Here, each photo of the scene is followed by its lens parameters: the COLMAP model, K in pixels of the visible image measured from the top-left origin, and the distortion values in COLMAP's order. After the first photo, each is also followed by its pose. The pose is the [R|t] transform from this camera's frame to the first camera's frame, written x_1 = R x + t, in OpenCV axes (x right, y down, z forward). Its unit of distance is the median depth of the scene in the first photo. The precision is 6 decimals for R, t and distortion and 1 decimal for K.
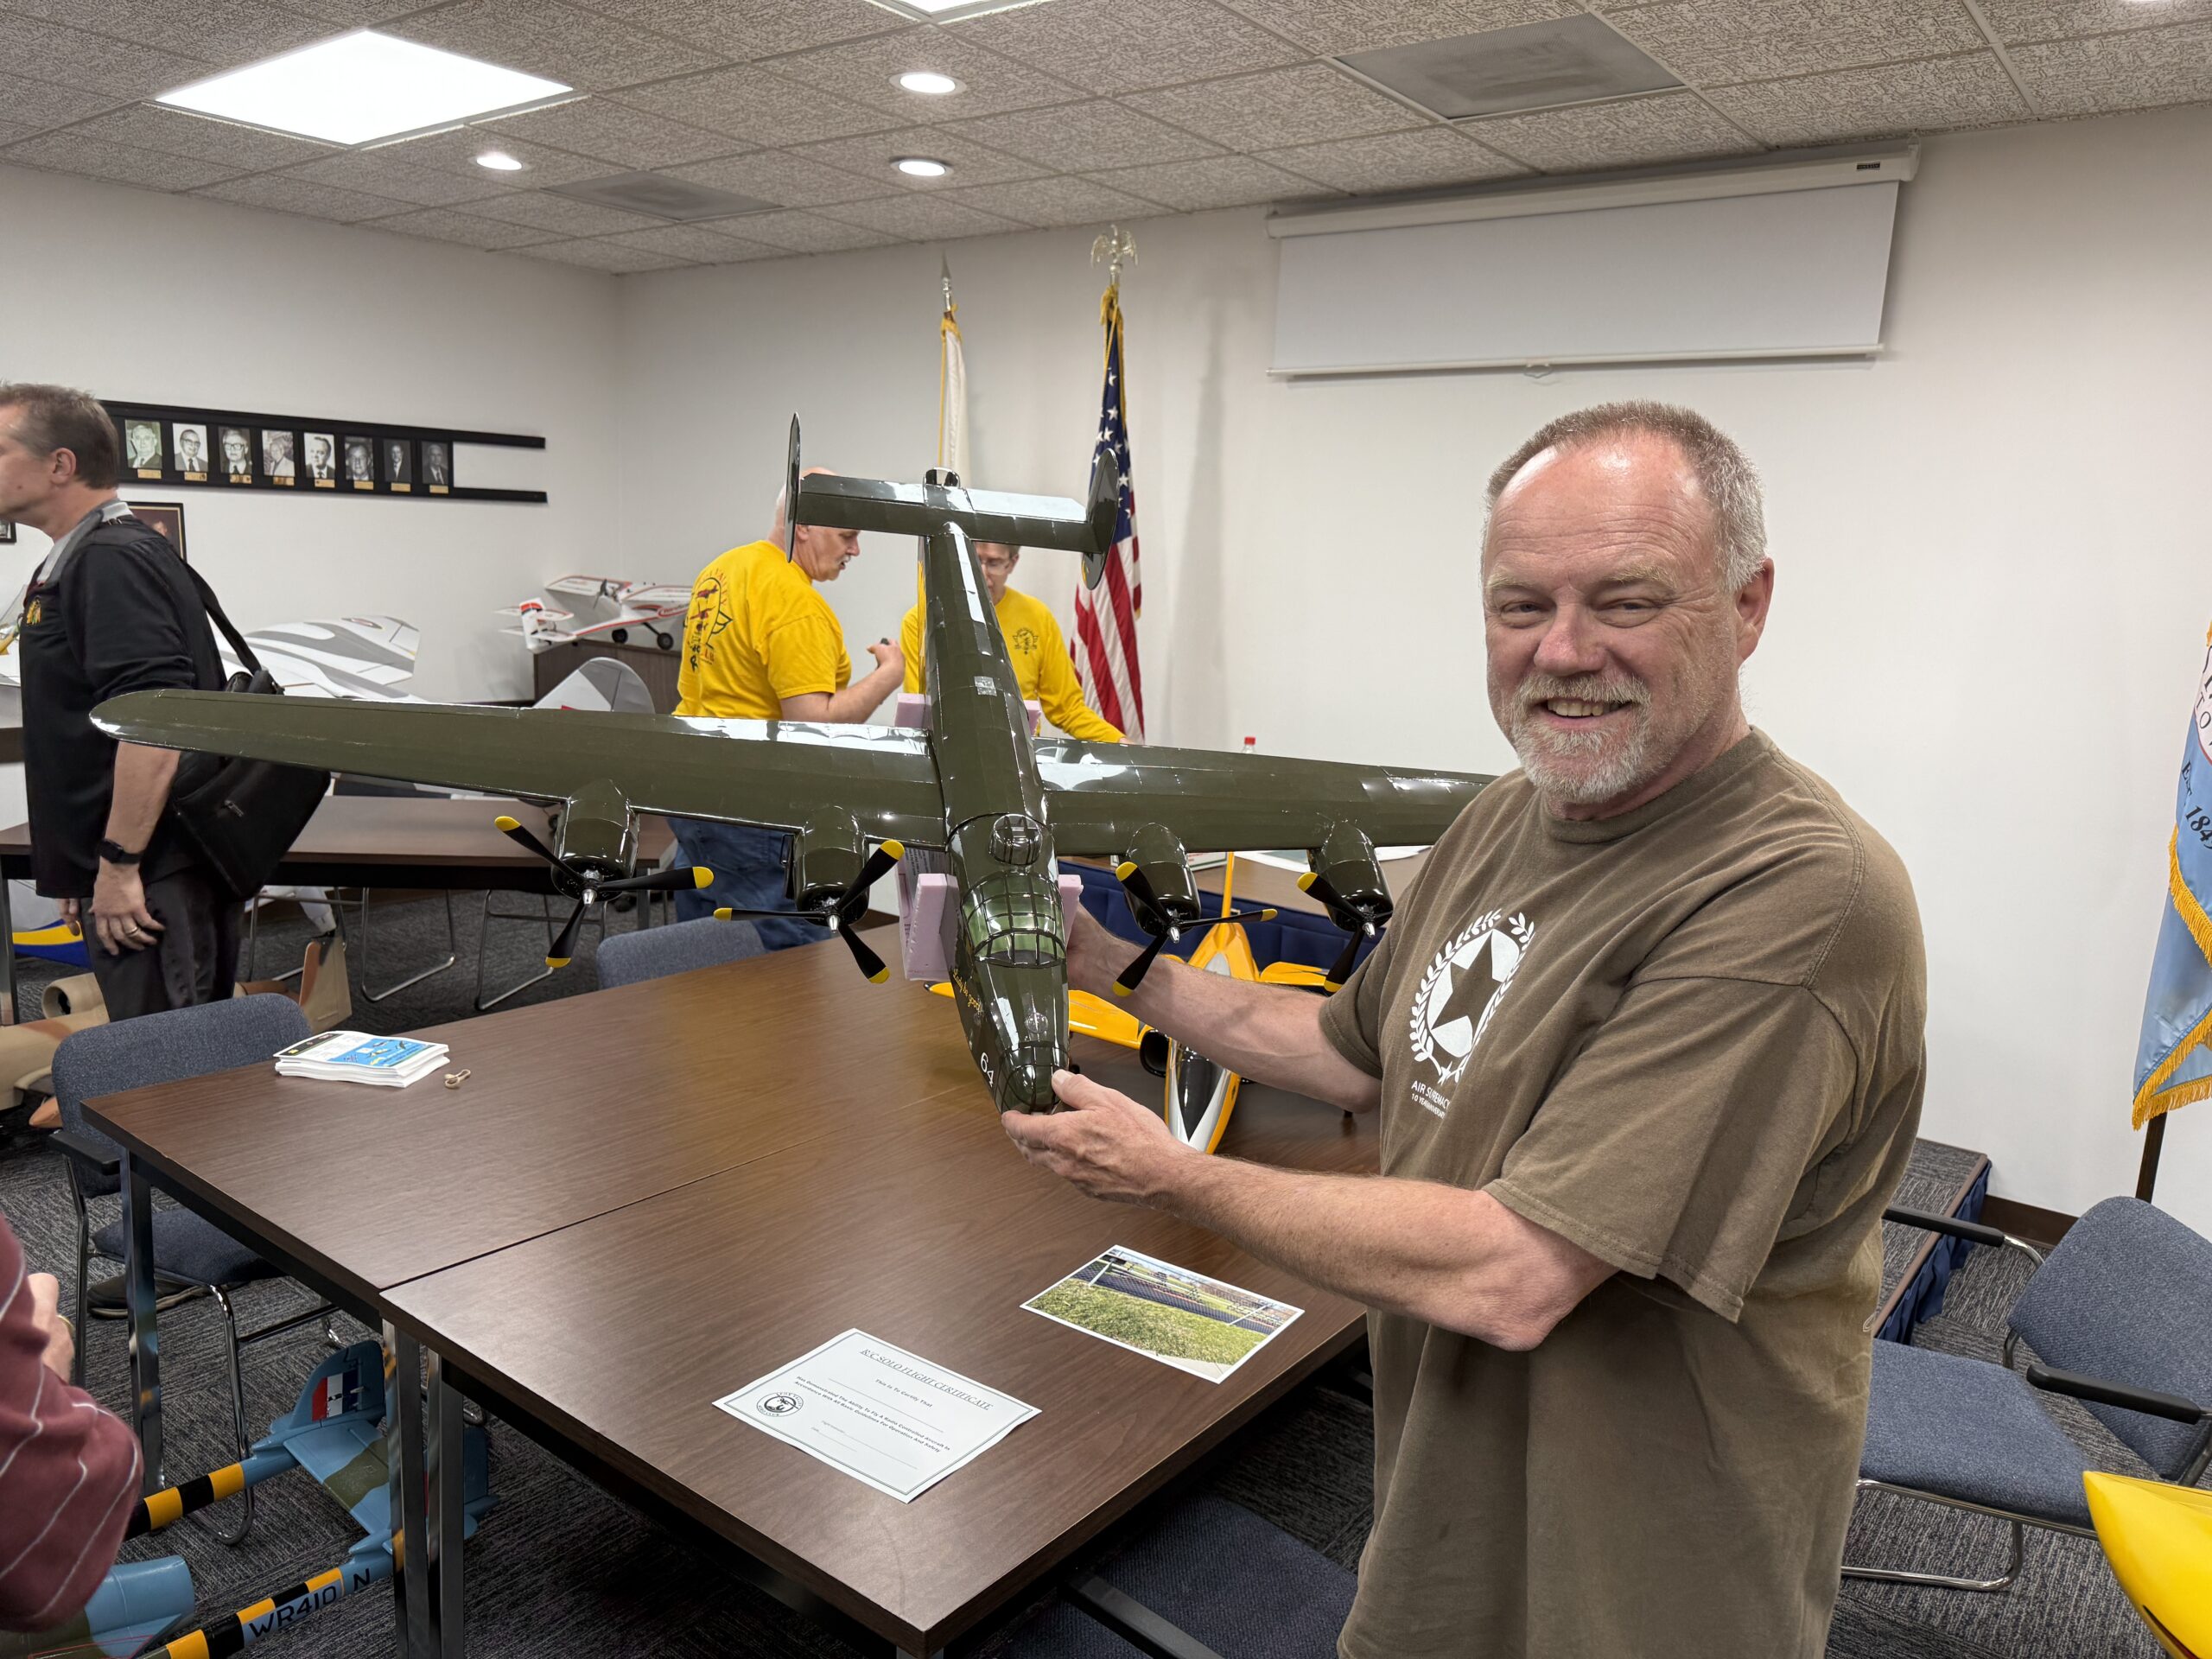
lens RADIAL K [[1581.9, 0, 1087.1], [0, 1581.9, 845.7], [0, 0, 1]] dist [0.005763, -0.010168]
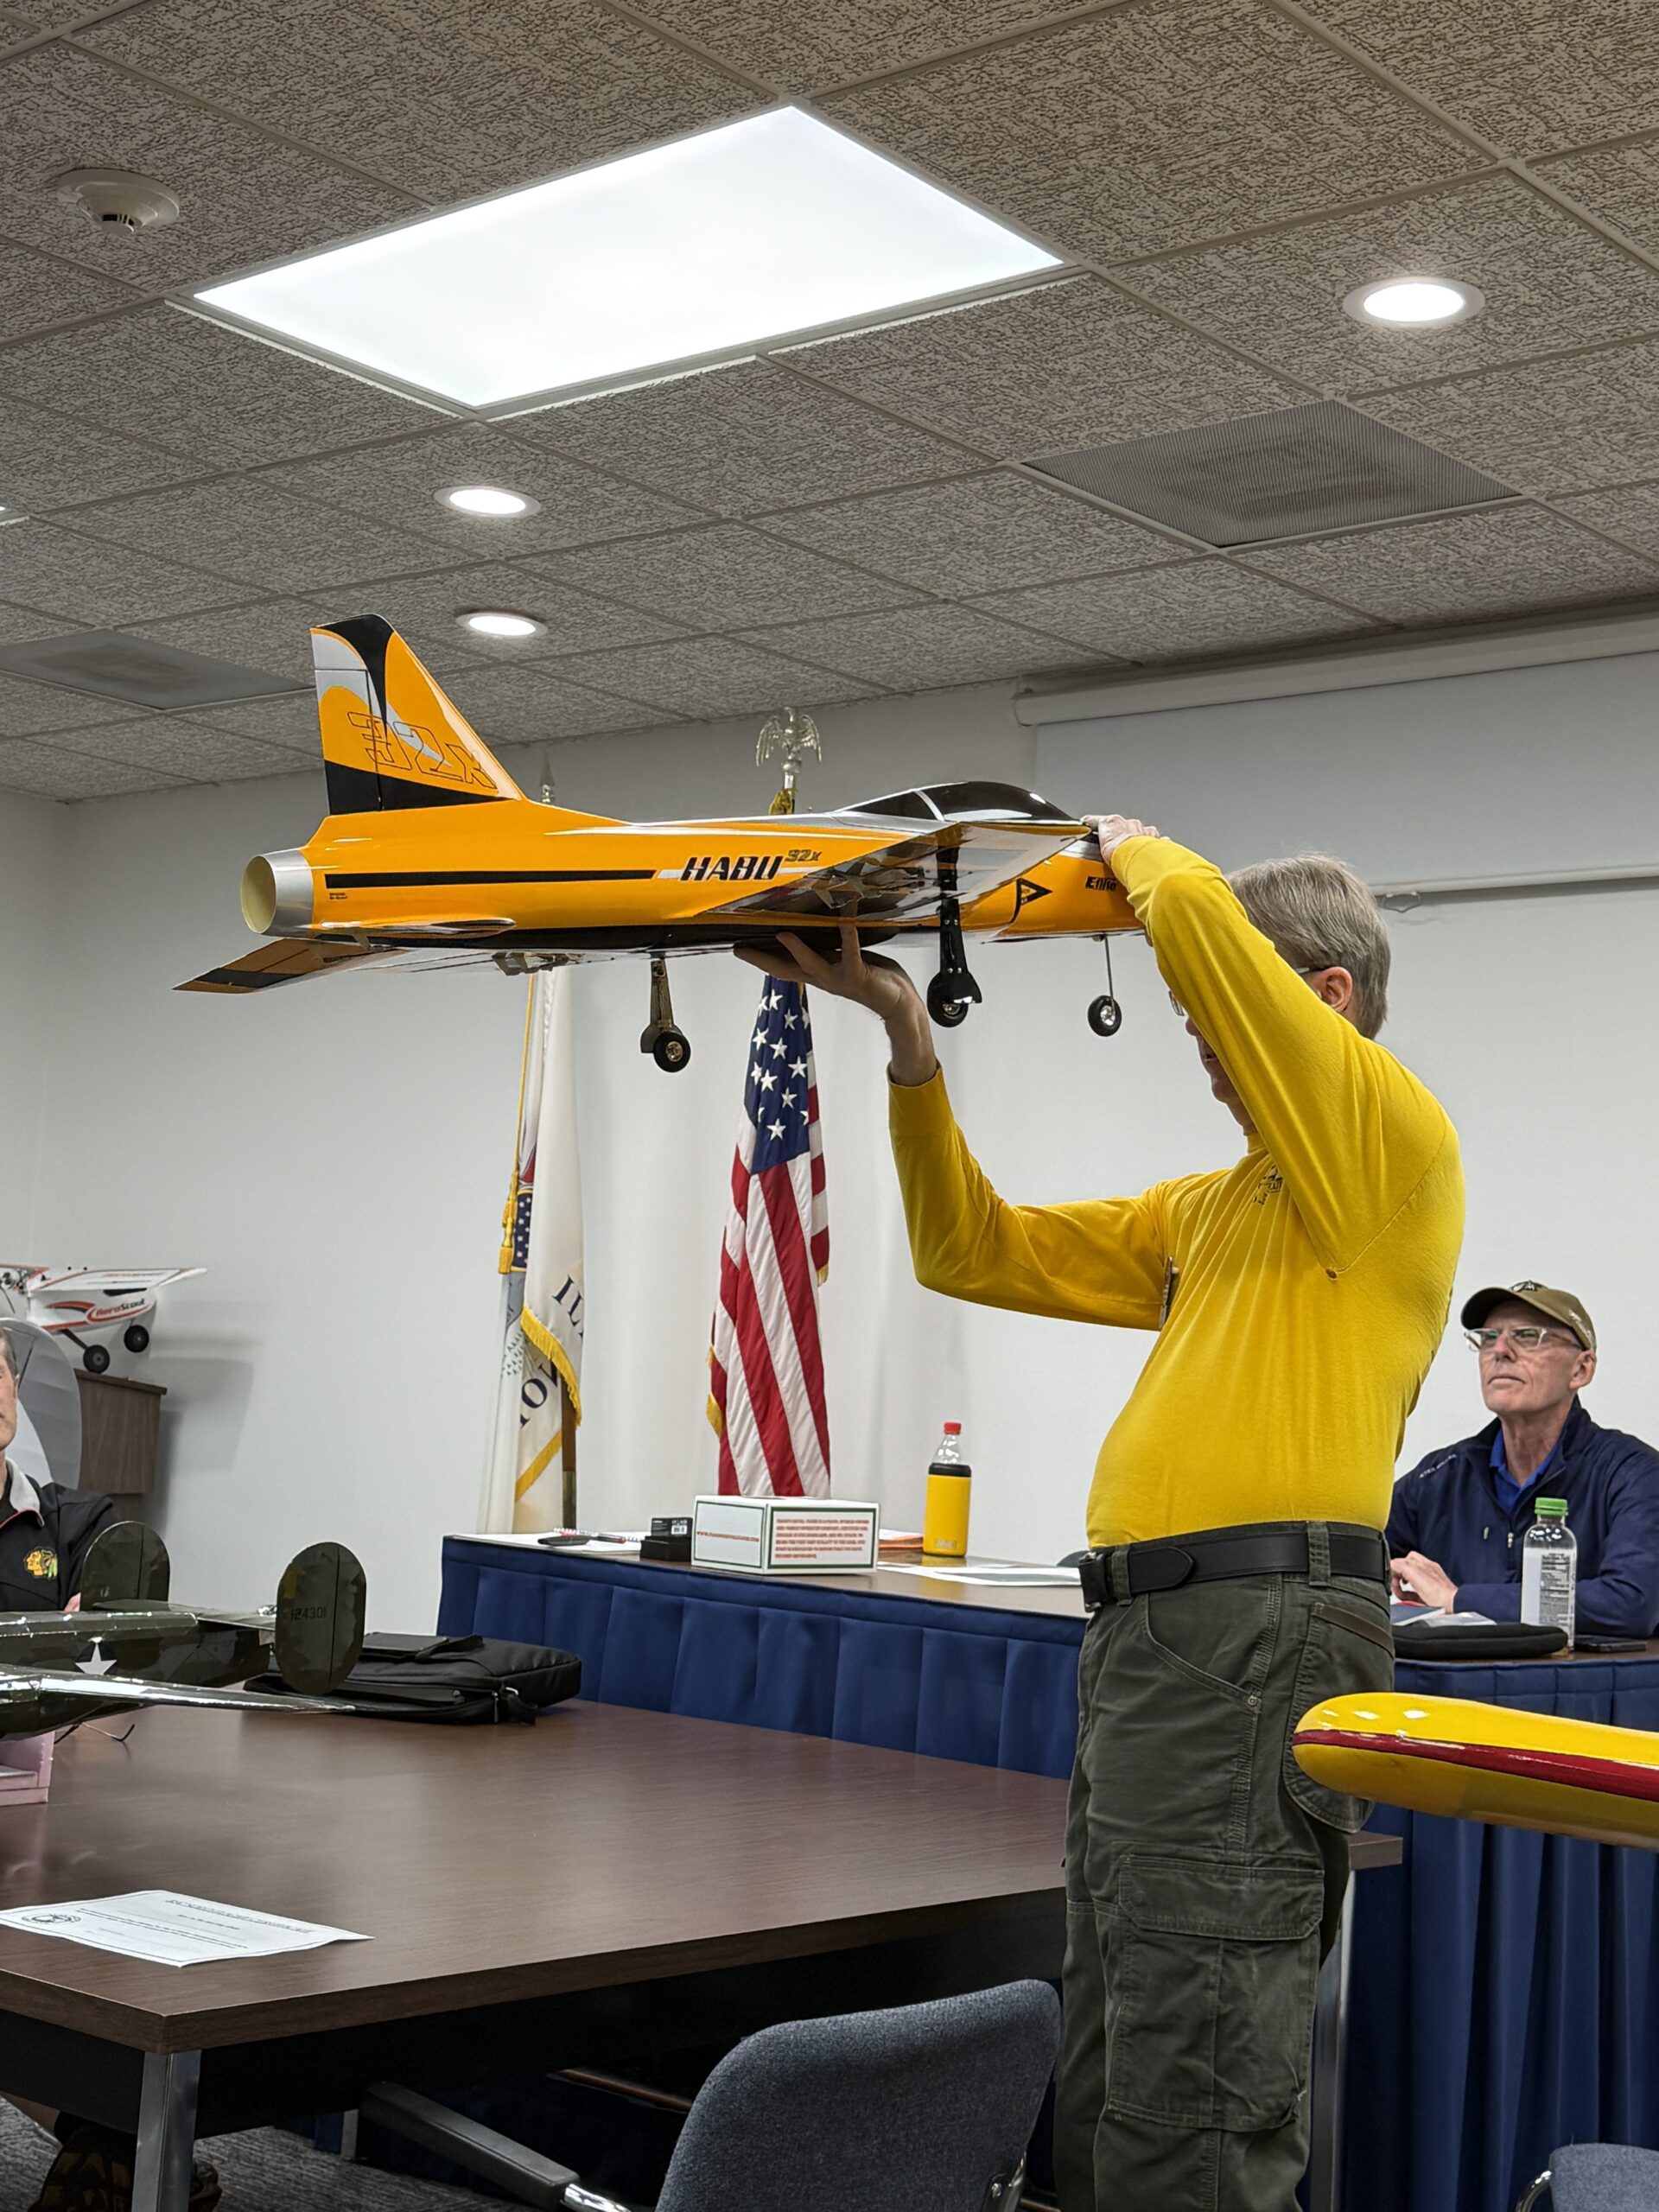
lens RADIAL K [[3048.3, 0, 800.1], [0, 3048.3, 1114.6], [0, 0, 1]] dist [0.176901, -0.302827]
pose [[0.998687, 0.008496, -0.050511, 0.113268], [-0.021885, 0.962374, -0.270847, 0.164710], [0.046310, 0.271597, 0.961296, -0.267292]]
